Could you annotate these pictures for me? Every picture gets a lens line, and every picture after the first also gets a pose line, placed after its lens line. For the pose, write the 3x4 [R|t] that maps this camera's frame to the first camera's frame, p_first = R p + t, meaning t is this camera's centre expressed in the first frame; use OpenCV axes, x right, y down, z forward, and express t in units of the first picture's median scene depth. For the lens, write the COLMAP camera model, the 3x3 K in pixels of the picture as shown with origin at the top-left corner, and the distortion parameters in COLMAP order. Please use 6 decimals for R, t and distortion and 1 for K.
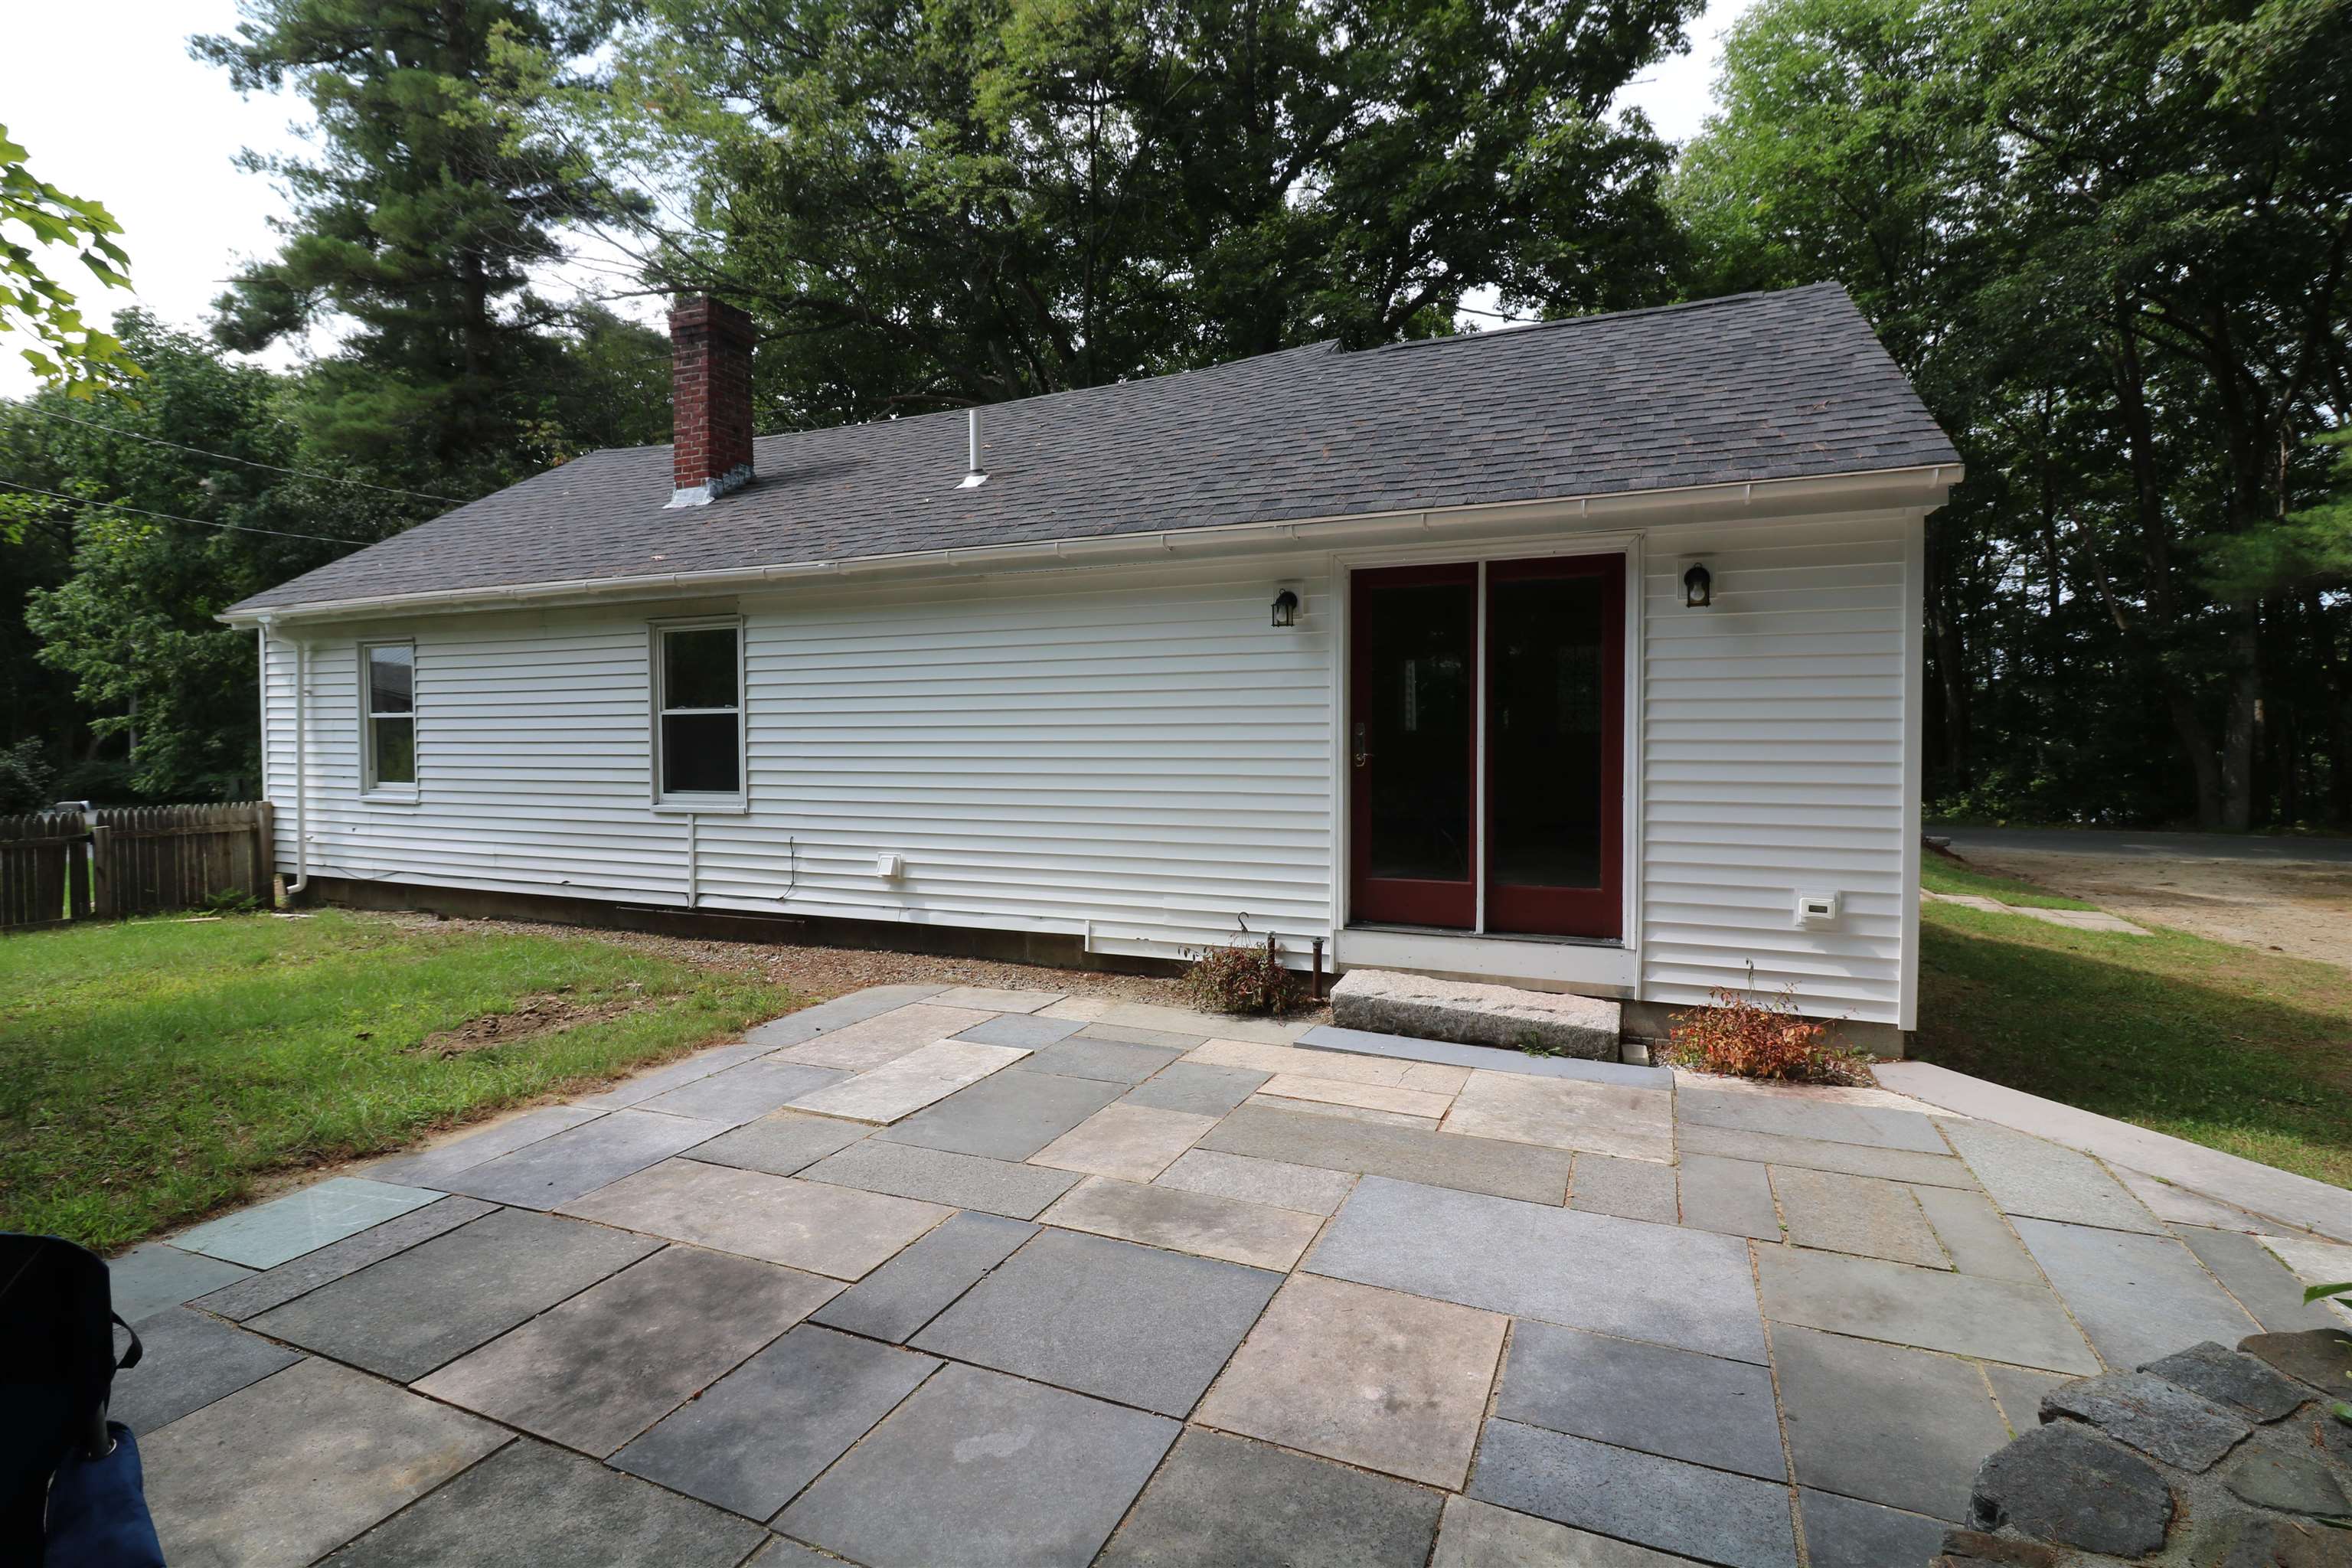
lens RADIAL K [[1089.5, 0, 1187.7], [0, 1089.5, 748.9], [0, 0, 1]] dist [0.004209, -0.015465]
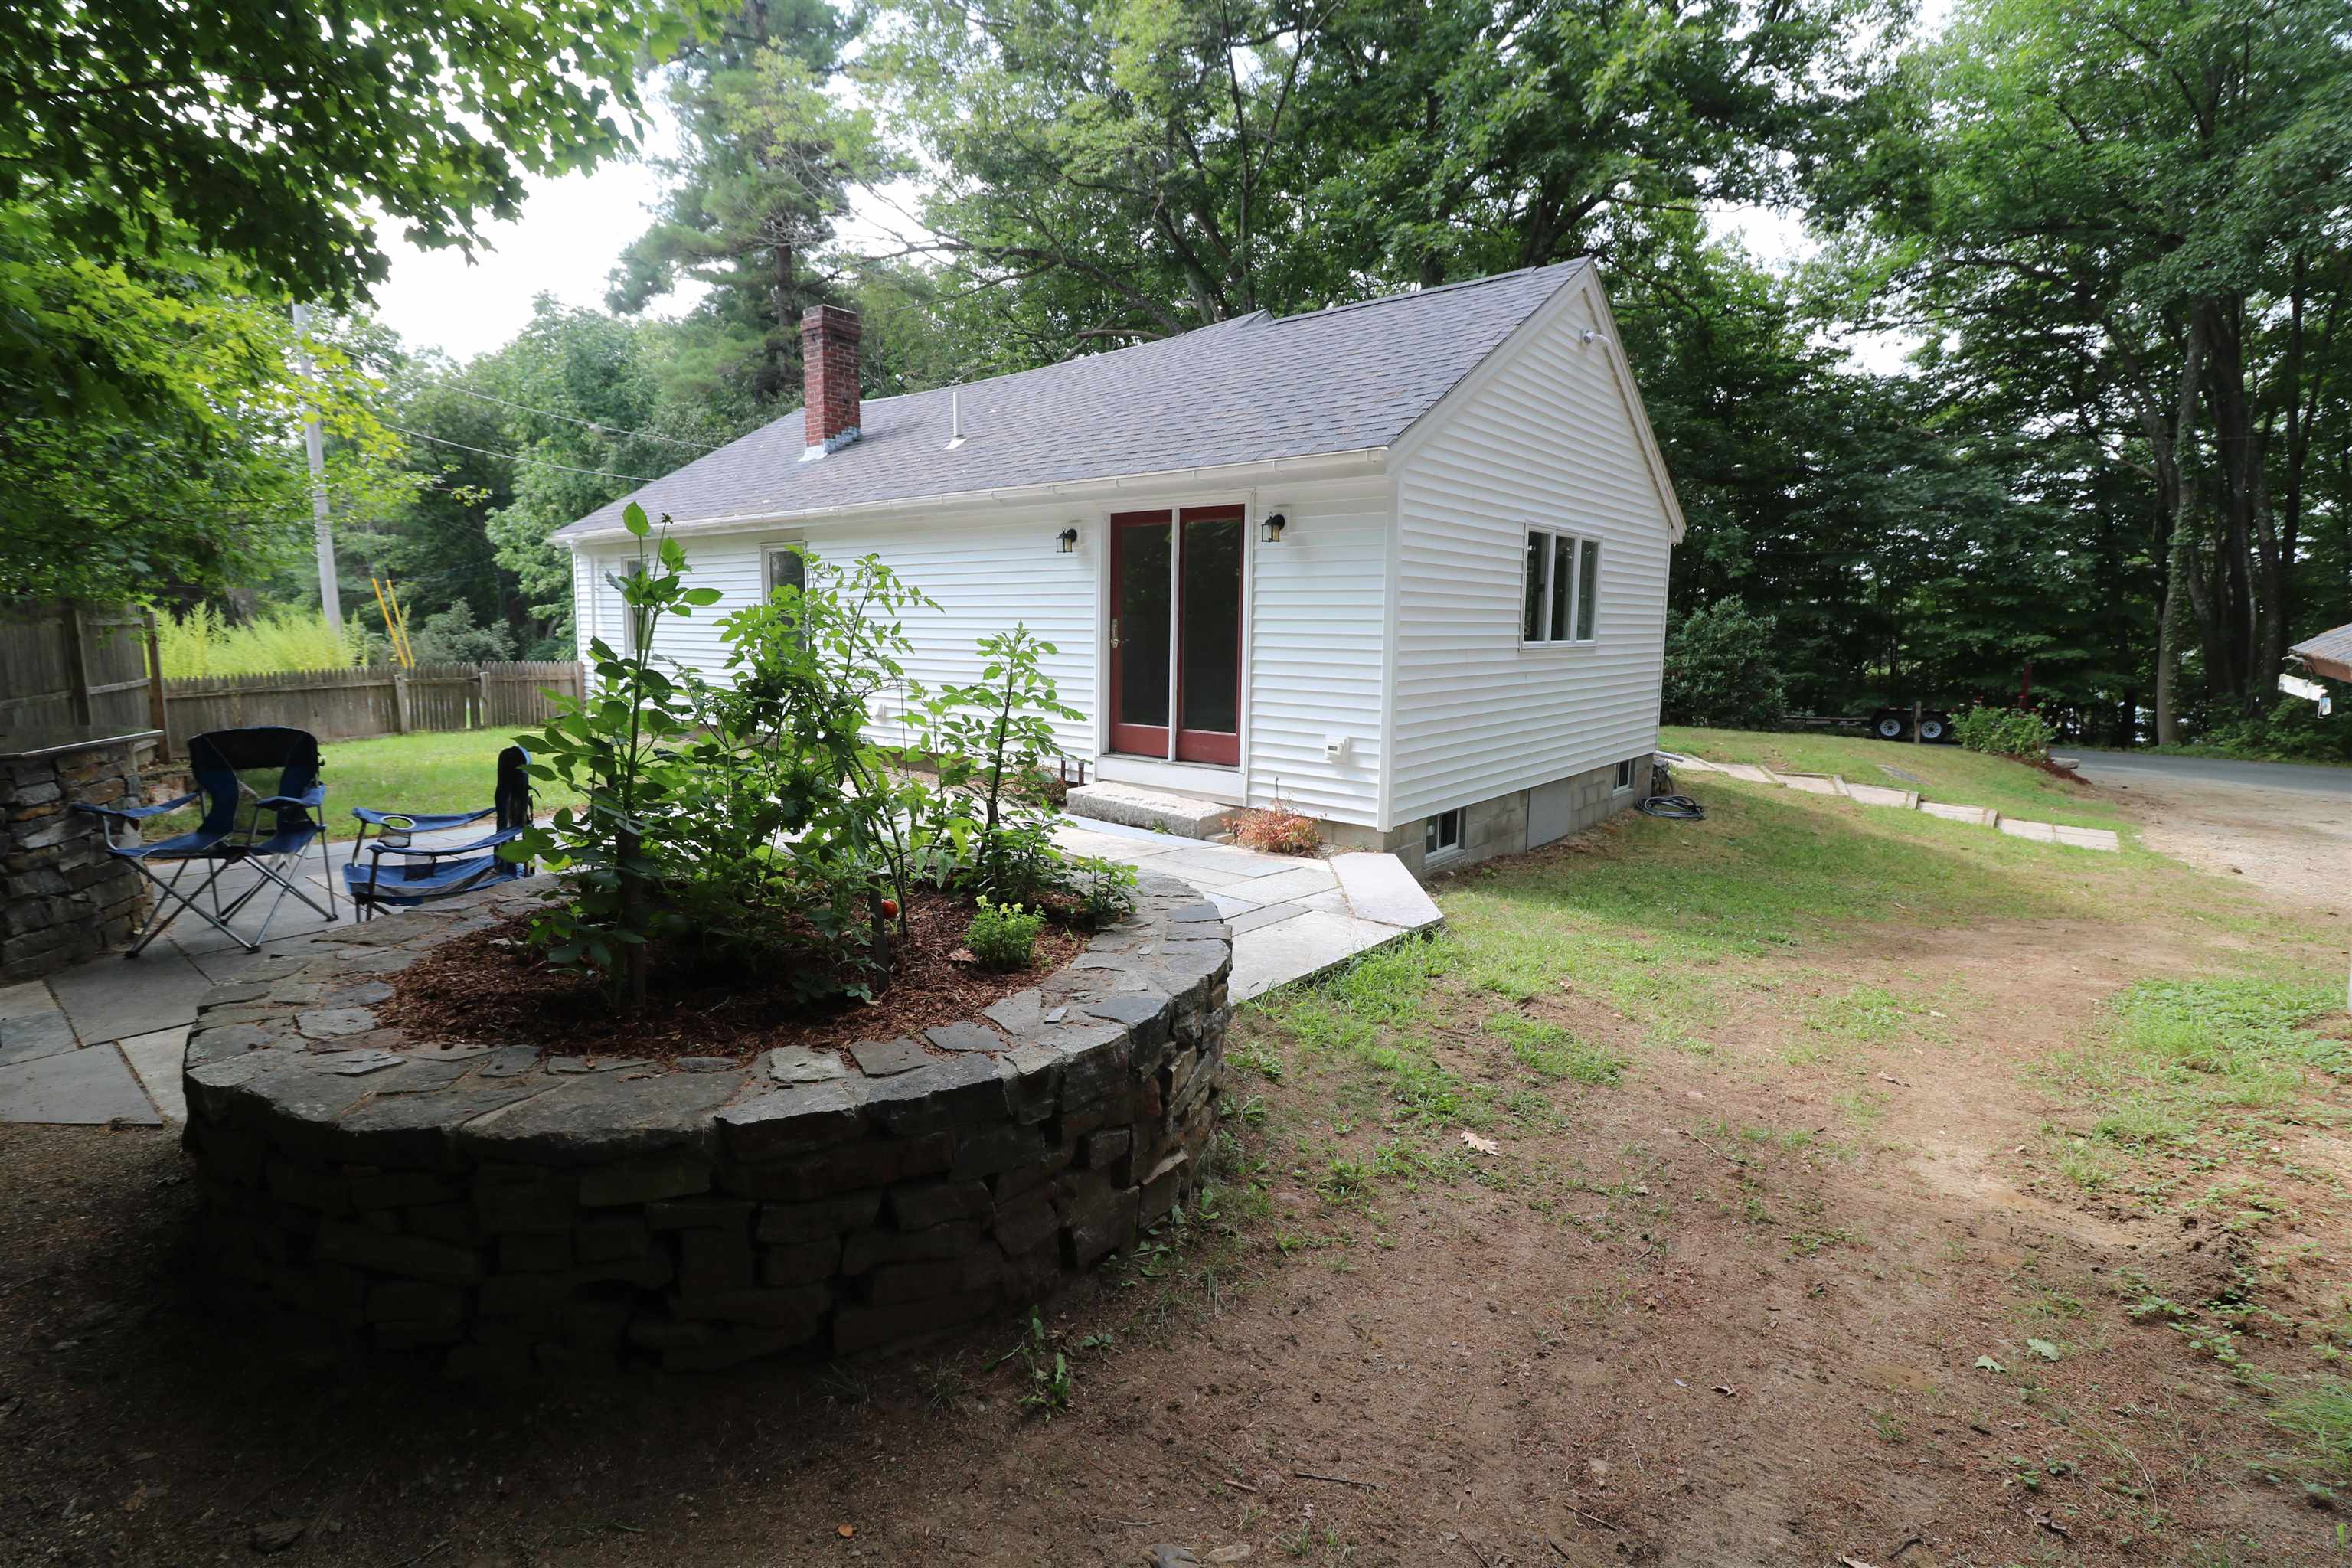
lens RADIAL K [[1087.1, 0, 1176.4], [0, 1087.1, 759.6], [0, 0, 1]] dist [0.002078, -0.015334]
pose [[0.958962, 0.054203, -0.278307, 0.306948], [-0.026675, 0.994451, 0.101765, 0.006503], [0.282278, -0.090165, 0.955086, -0.188732]]
